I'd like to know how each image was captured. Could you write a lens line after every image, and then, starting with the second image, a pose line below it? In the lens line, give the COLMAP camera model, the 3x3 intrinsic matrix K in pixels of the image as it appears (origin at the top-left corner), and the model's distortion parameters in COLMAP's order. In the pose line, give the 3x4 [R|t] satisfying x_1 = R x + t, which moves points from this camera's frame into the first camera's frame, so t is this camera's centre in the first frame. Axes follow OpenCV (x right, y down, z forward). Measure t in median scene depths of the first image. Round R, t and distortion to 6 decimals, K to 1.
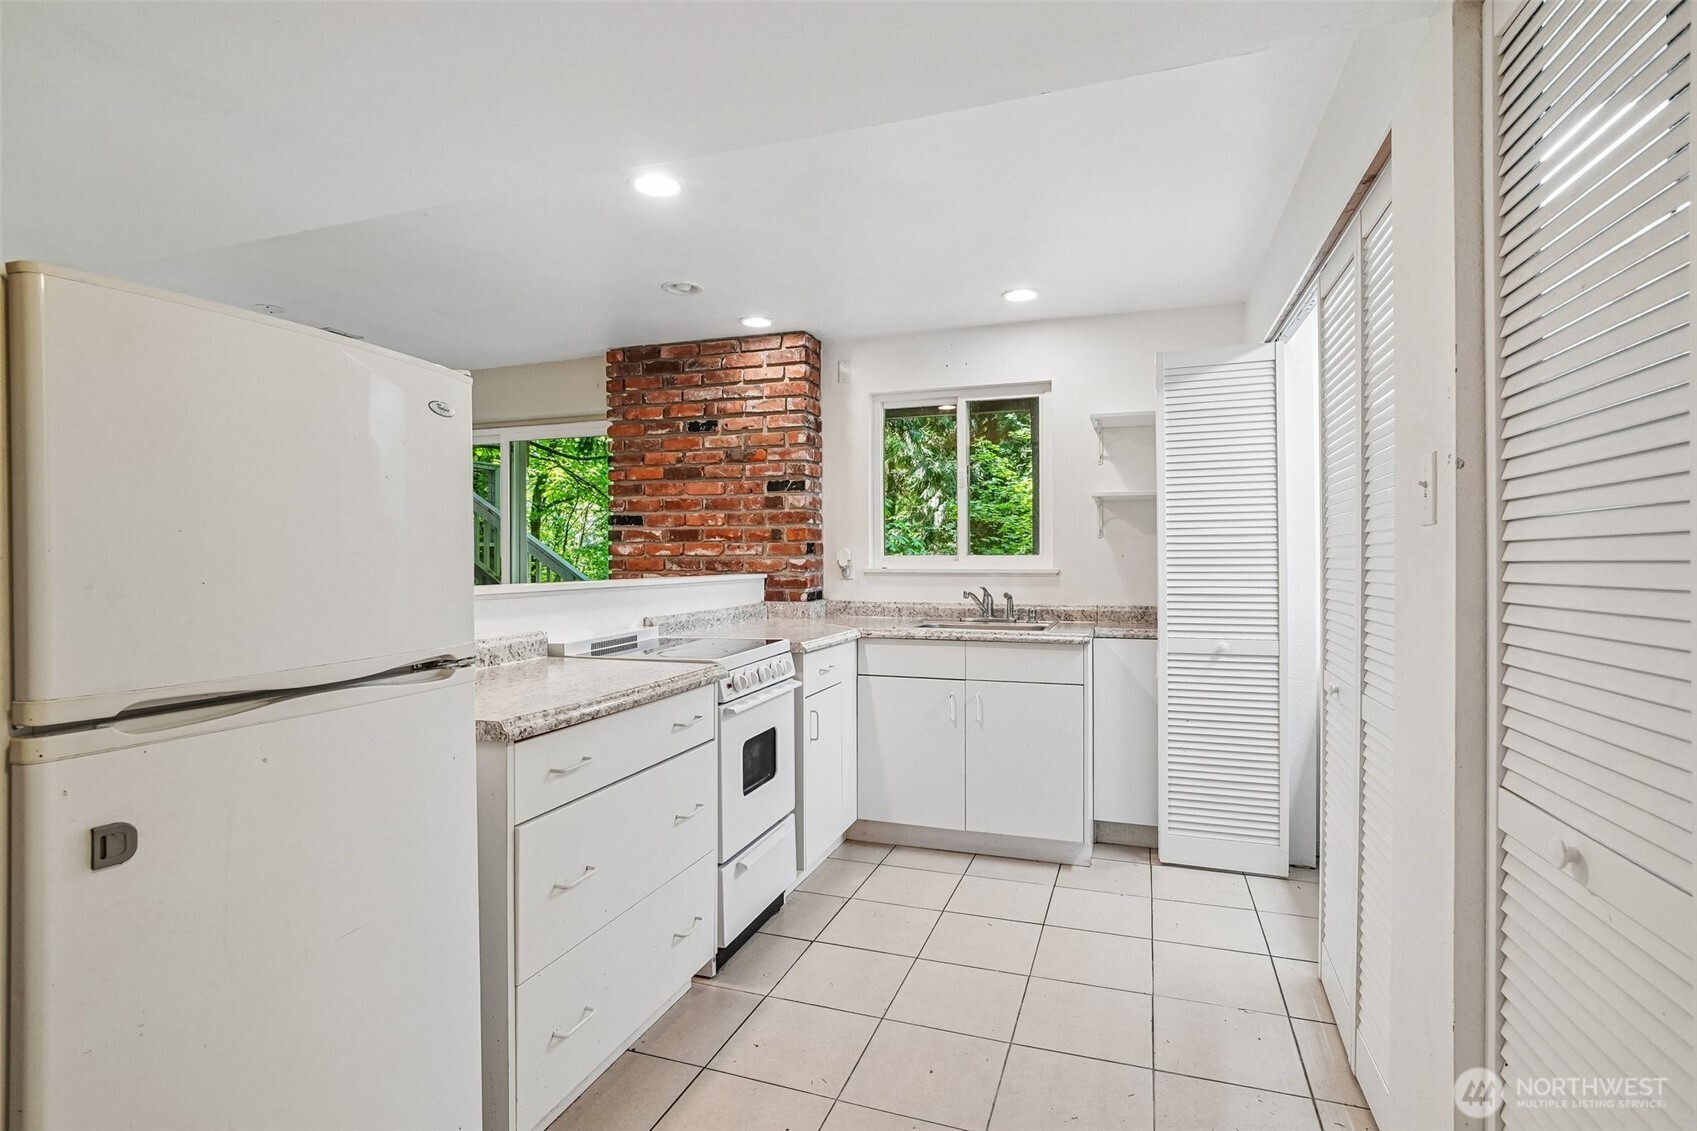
lens RADIAL K [[799.8, 0, 851.1], [0, 799.8, 564.0], [0, 0, 1]] dist [-0.007973, 0.000206]
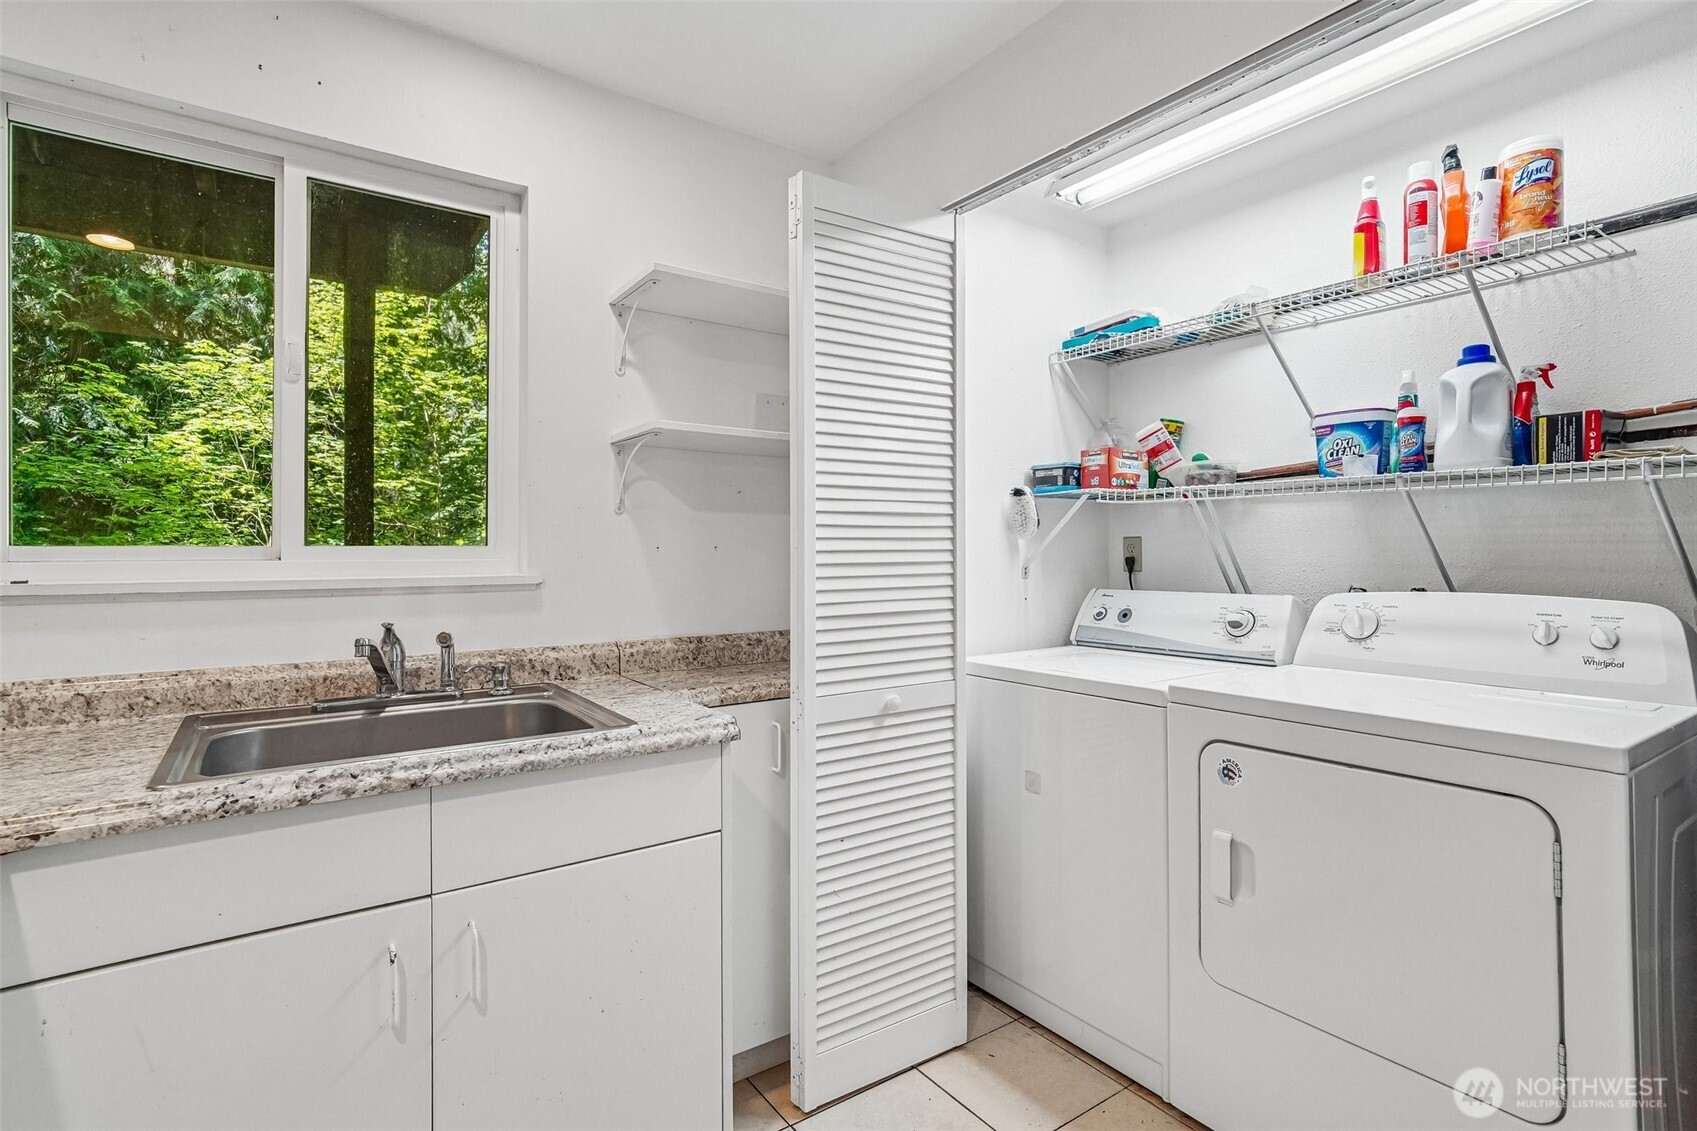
lens RADIAL K [[799.8, 0, 833.1], [0, 799.8, 549.0], [0, 0, 1]] dist [-0.007973, 0.000206]
pose [[0.579292, 0.001664, 0.815118, -0.038261], [0.005433, 0.999968, -0.005902, -0.005435], [-0.815102, 0.007848, 0.579265, 0.578623]]
